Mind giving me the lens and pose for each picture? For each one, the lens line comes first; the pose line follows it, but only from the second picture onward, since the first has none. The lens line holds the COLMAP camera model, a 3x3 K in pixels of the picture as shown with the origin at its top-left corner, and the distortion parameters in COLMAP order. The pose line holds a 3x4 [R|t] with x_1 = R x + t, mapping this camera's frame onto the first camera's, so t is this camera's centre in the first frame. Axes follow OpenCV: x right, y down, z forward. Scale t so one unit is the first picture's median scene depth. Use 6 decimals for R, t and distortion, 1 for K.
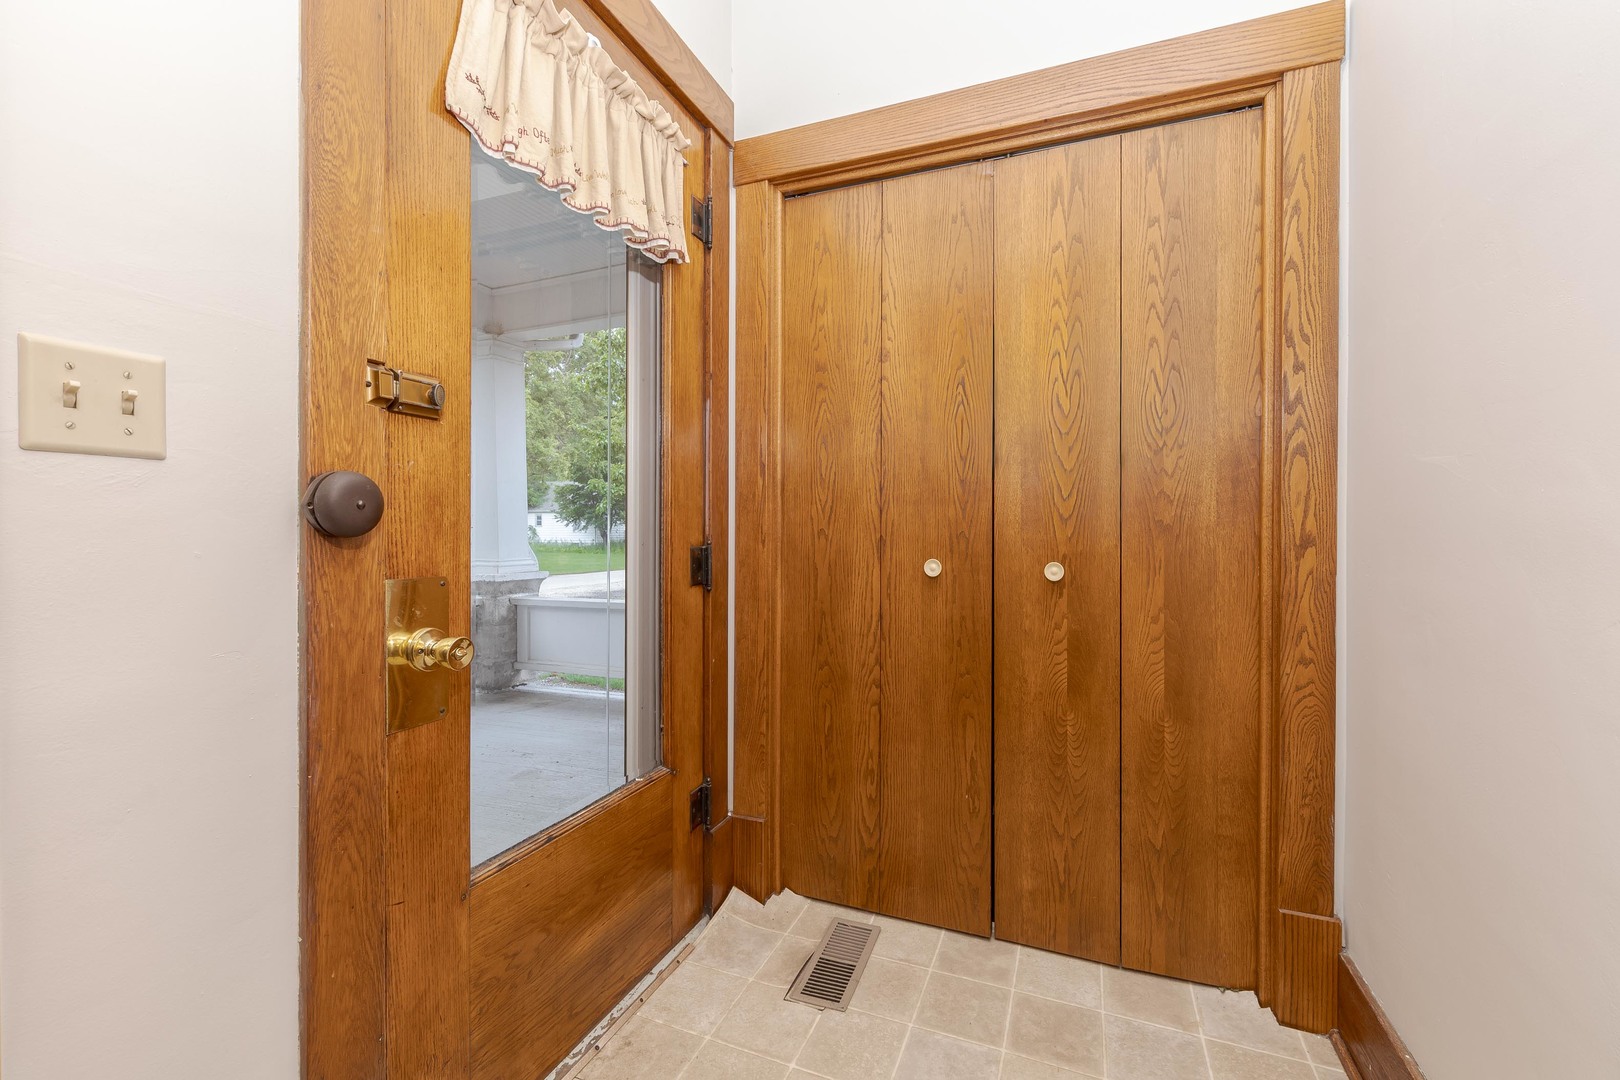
lens RADIAL K [[708.1, 0, 813.3], [0, 708.1, 534.6], [0, 0, 1]] dist [0.003824, -0.000368]
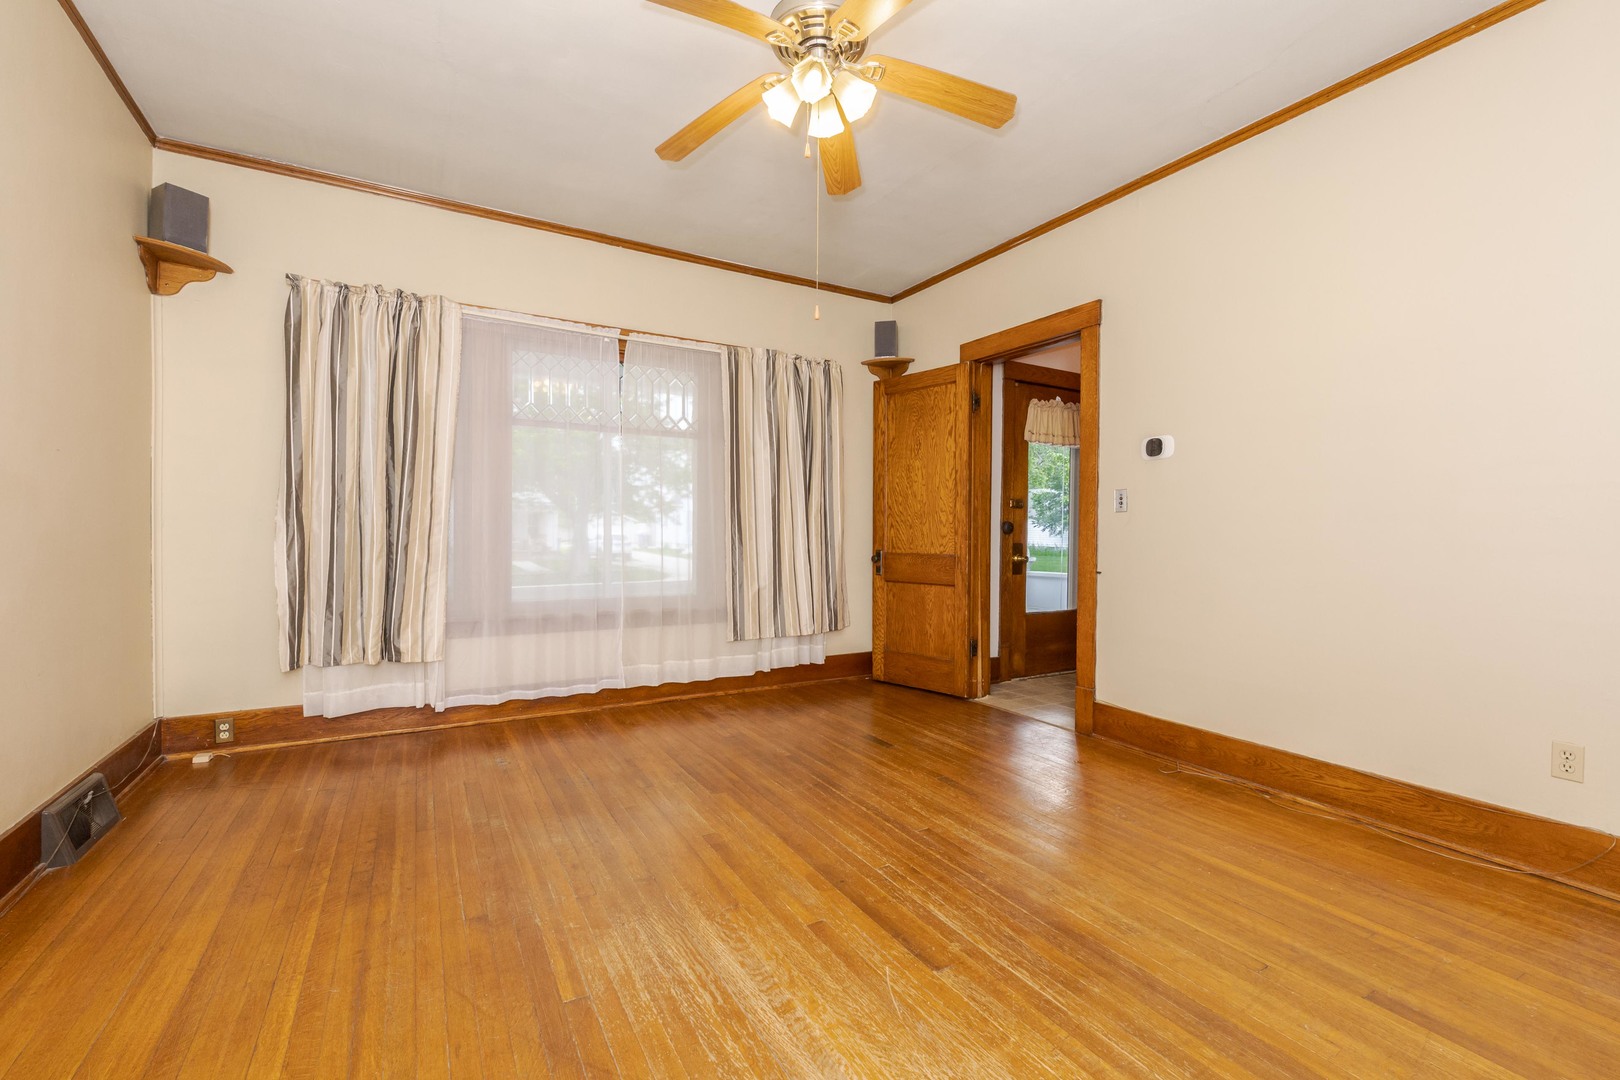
lens RADIAL K [[708.1, 0, 796.9], [0, 708.1, 538.8], [0, 0, 1]] dist [0.003824, -0.000368]
pose [[0.784614, 0.015305, -0.619796, 0.032304], [-0.015867, 0.999864, 0.004604, 0.000965], [0.619782, 0.006222, 0.784749, -0.096502]]
